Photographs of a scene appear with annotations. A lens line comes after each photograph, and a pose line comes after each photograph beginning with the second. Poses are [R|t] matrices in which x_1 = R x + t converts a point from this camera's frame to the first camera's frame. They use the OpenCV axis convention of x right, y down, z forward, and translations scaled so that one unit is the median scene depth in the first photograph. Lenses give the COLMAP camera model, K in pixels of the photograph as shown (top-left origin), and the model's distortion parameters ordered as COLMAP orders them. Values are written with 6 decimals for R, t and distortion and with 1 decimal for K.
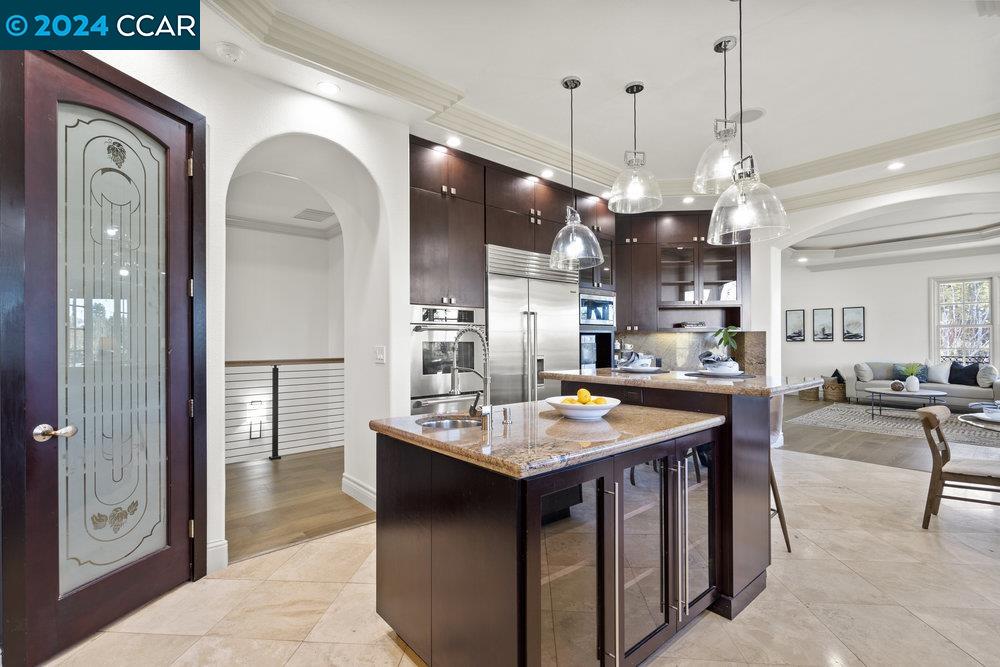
lens RADIAL K [[456.7, 0, 495.5], [0, 456.7, 337.2], [0, 0, 1]] dist [-0.008579, 0.001909]
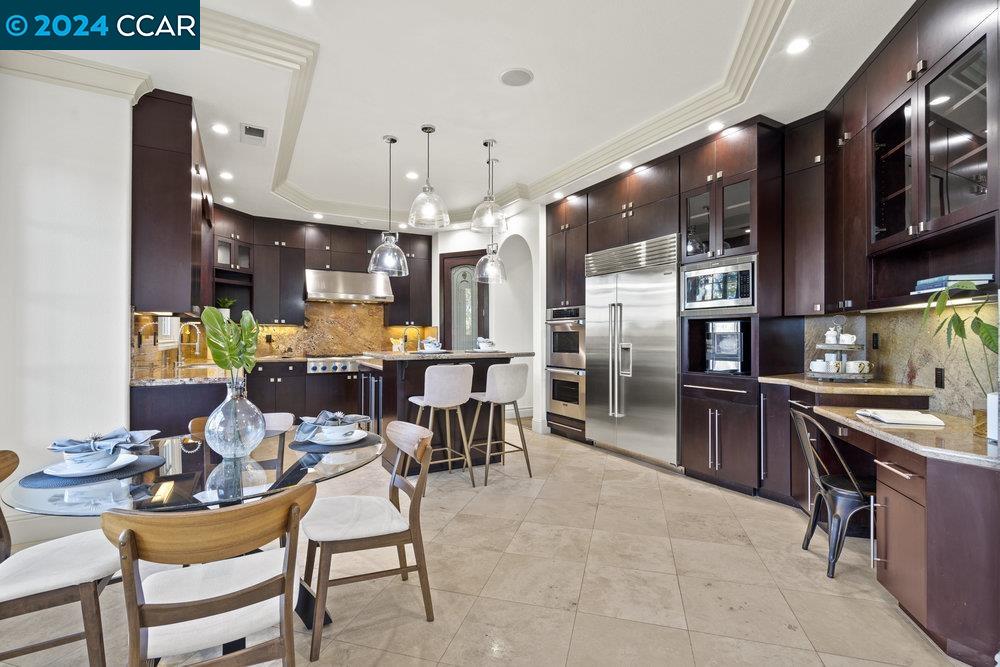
lens RADIAL K [[456.7, 0, 494.4], [0, 456.7, 332.8], [0, 0, 1]] dist [-0.008579, 0.001909]
pose [[-0.205741, -0.000452, -0.978606, 0.786281], [0.010647, 0.999940, -0.002700, 0.009111], [0.978549, -0.010975, -0.205724, 0.619353]]
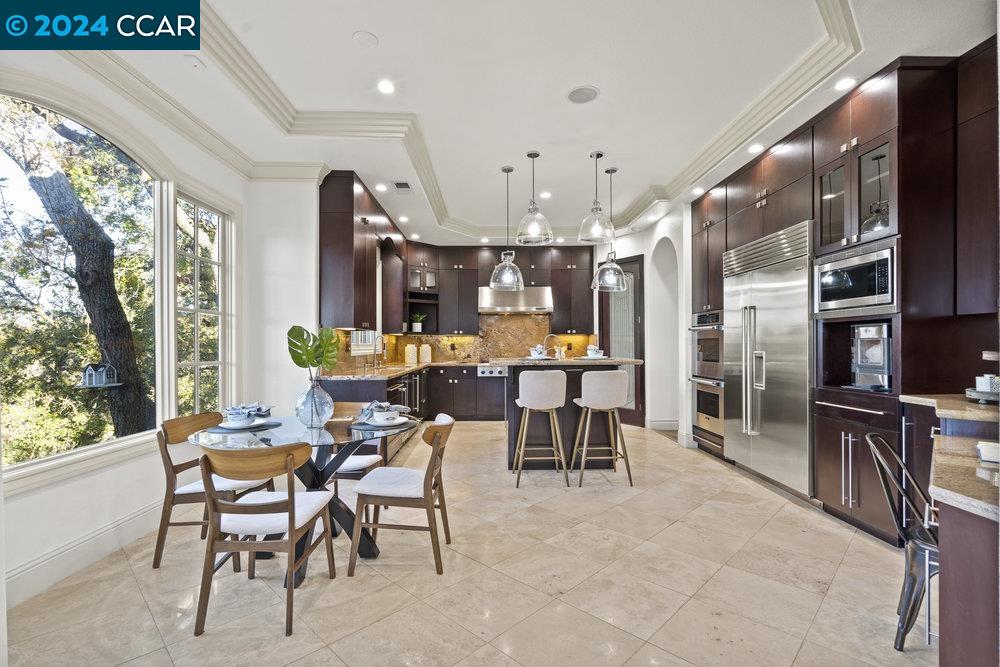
lens RADIAL K [[456.7, 0, 494.9], [0, 456.7, 343.2], [0, 0, 1]] dist [-0.008579, 0.001909]
pose [[-0.644424, 0.008023, -0.764626, 0.755903], [0.016567, 0.999857, -0.003471, 0.010776], [0.764489, -0.014905, -0.644465, 0.793757]]
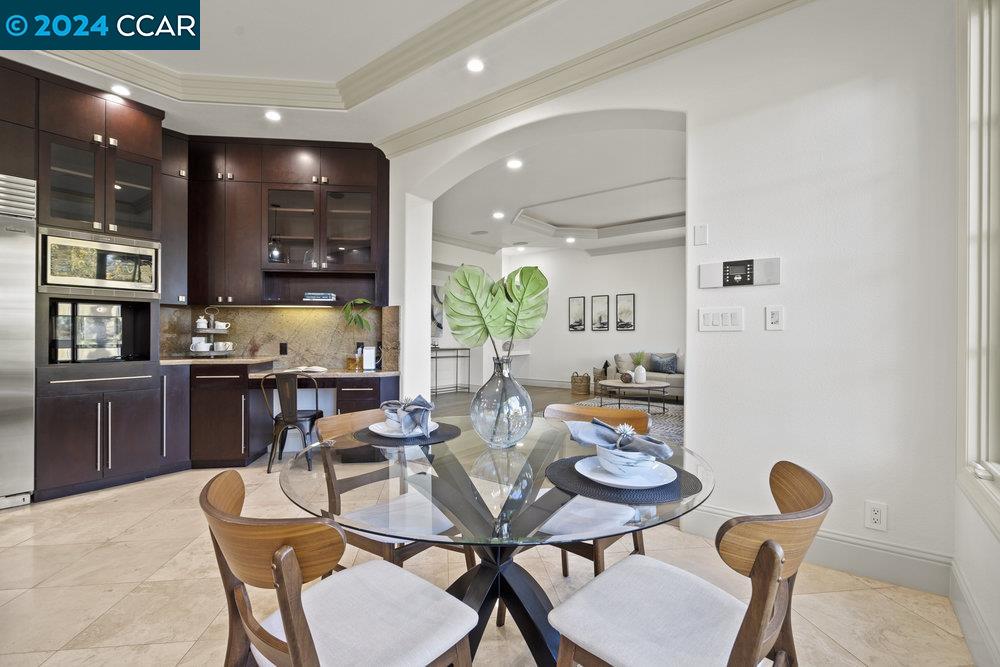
lens RADIAL K [[456.7, 0, 500.1], [0, 456.7, 336.3], [0, 0, 1]] dist [-0.008579, 0.001909]
pose [[0.978854, 0.007747, 0.204413, 0.498839], [-0.009018, 0.999945, 0.005291, 0.026320], [-0.204360, -0.007023, 0.978871, 0.188346]]
